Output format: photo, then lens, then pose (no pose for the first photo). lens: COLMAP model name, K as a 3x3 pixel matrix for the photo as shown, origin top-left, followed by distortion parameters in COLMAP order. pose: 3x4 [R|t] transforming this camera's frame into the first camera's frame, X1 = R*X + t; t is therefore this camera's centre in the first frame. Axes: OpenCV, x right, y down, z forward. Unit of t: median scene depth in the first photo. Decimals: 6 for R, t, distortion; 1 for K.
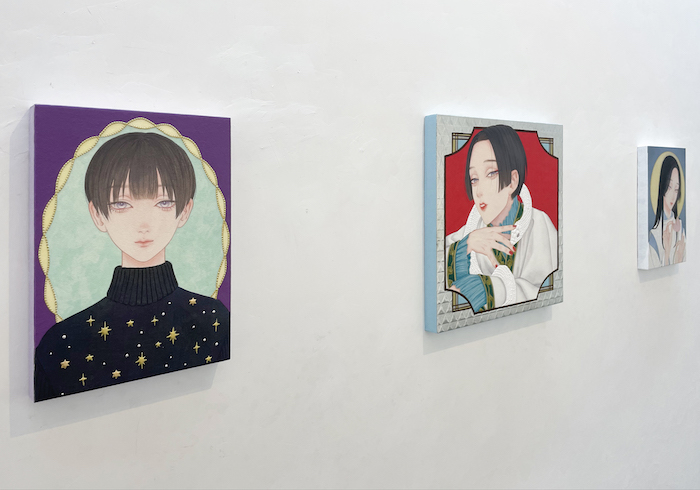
lens RADIAL K [[572.4, 0, 350.3], [0, 572.4, 246.2], [0, 0, 1]] dist [0.039588, -0.000919]
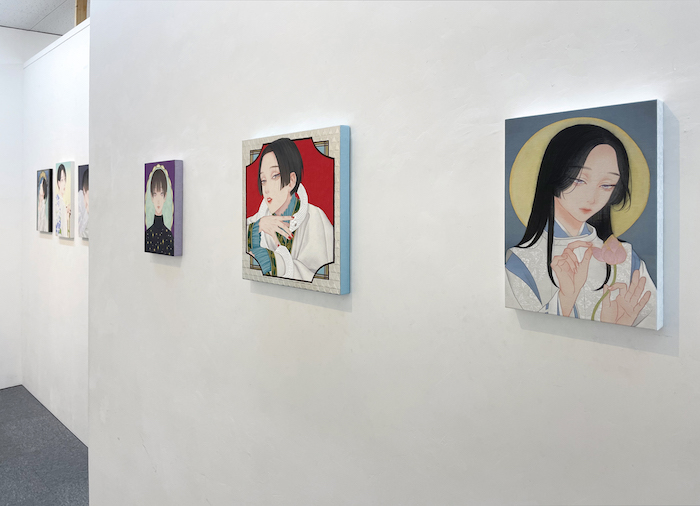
lens RADIAL K [[544.7, 0, 350.7], [0, 544.7, 250.9], [0, 0, 1]] dist [0.033353, 0.000549]
pose [[0.102674, 0.123463, -0.987023, 1.532189], [-0.078600, 0.990172, 0.115680, -0.113287], [0.991605, 0.065703, 0.111369, 1.030993]]
